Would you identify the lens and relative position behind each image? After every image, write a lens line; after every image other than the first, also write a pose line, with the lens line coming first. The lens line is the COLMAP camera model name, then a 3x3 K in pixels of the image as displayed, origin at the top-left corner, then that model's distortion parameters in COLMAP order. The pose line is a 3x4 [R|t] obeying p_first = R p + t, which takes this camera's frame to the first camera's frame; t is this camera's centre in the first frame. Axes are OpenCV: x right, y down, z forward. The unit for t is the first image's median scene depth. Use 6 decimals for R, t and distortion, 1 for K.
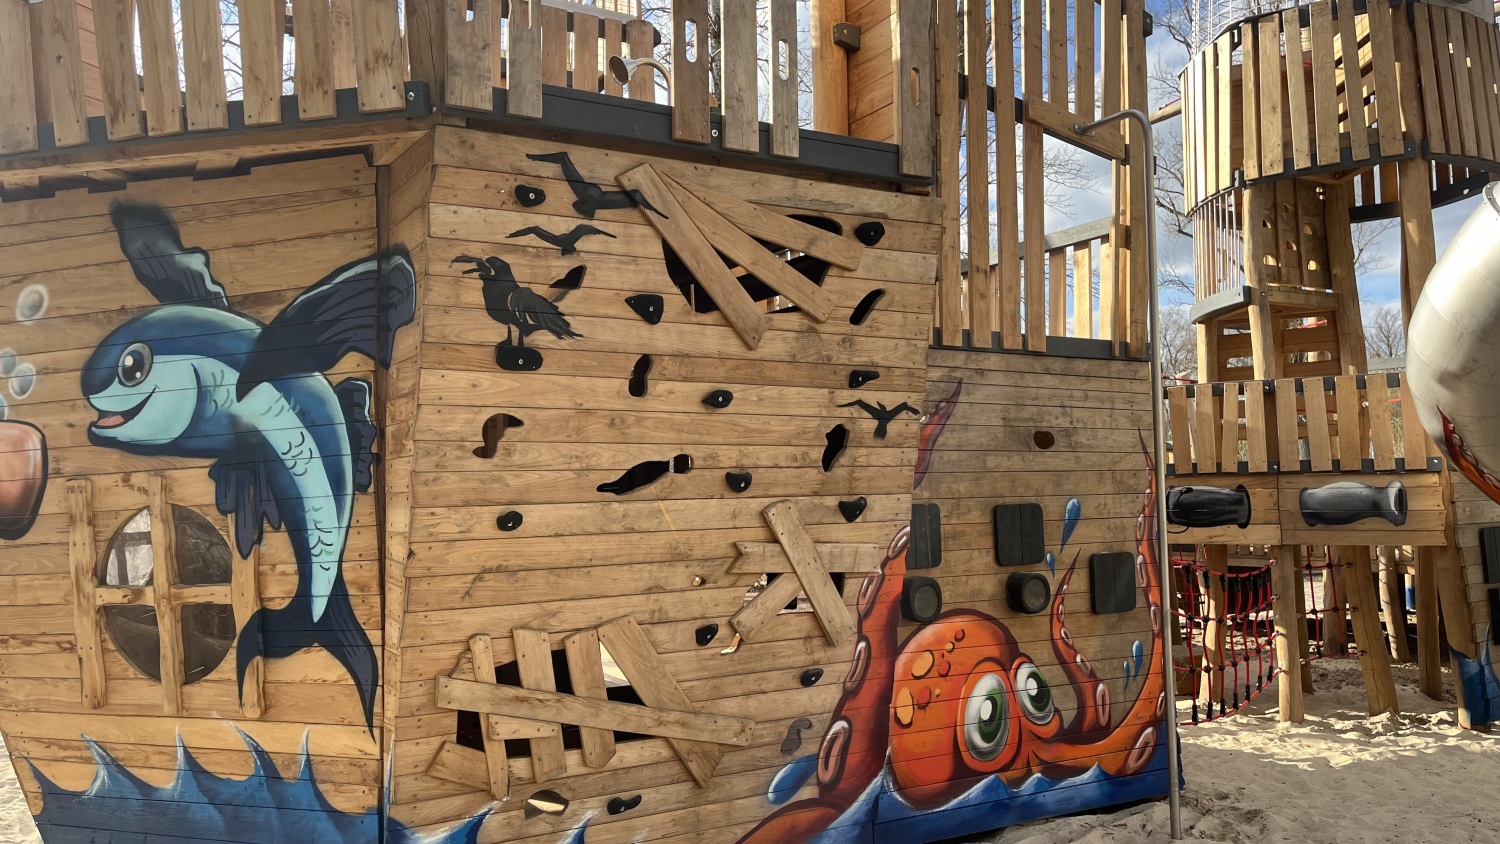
lens RADIAL K [[1148.5, 0, 751.9], [0, 1148.5, 436.5], [0, 0, 1]] dist [0.078878, -0.105499]
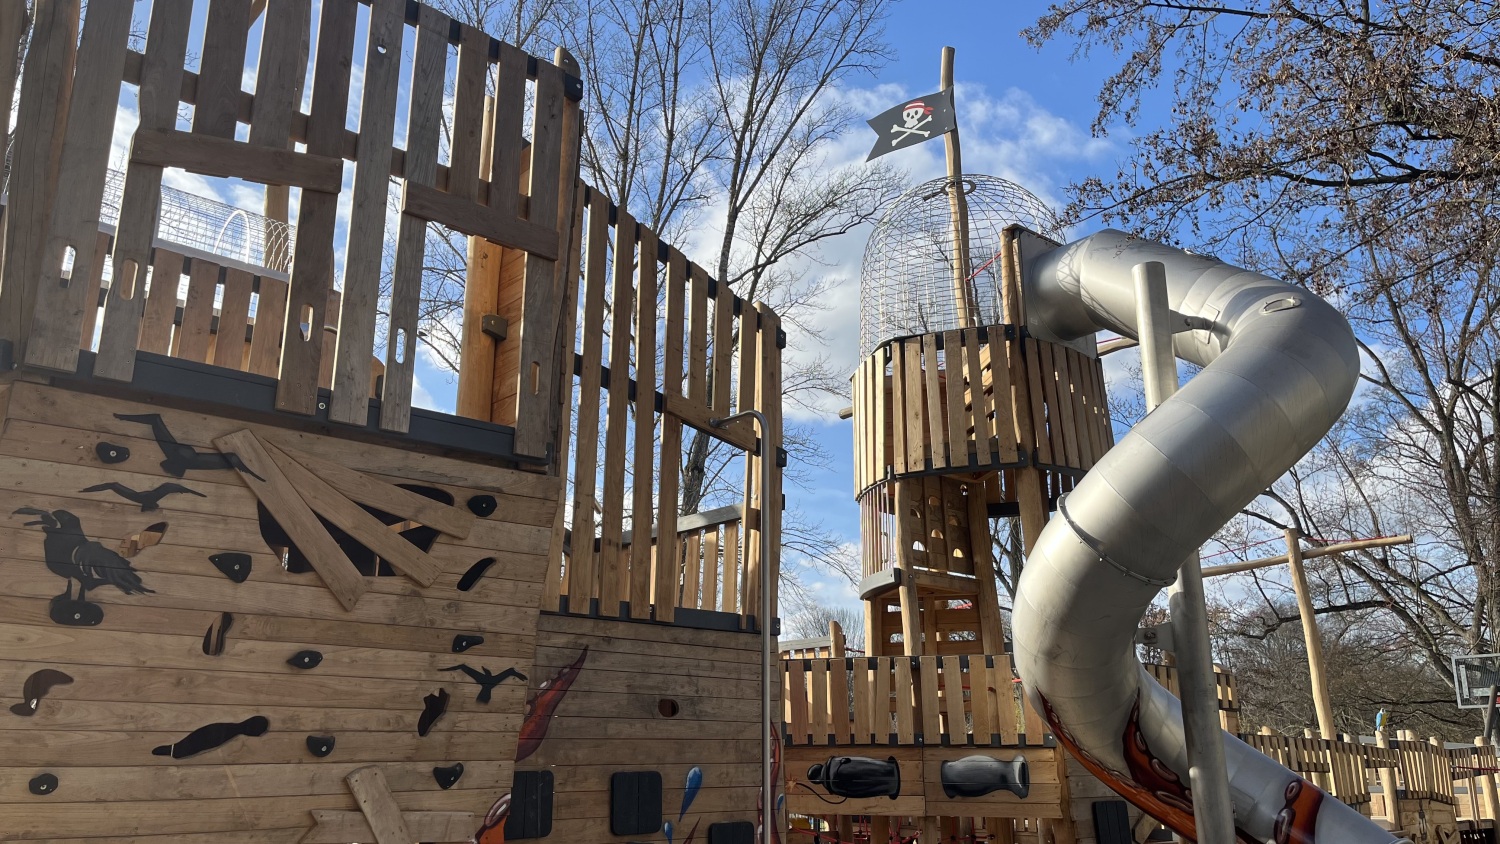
lens RADIAL K [[1148.5, 0, 751.9], [0, 1148.5, 436.5], [0, 0, 1]] dist [0.078878, -0.105499]
pose [[0.979092, 0.069912, 0.191025, 0.130521], [-0.025806, 0.974186, -0.224268, -0.004872], [-0.201773, 0.214649, 0.955622, -0.080931]]
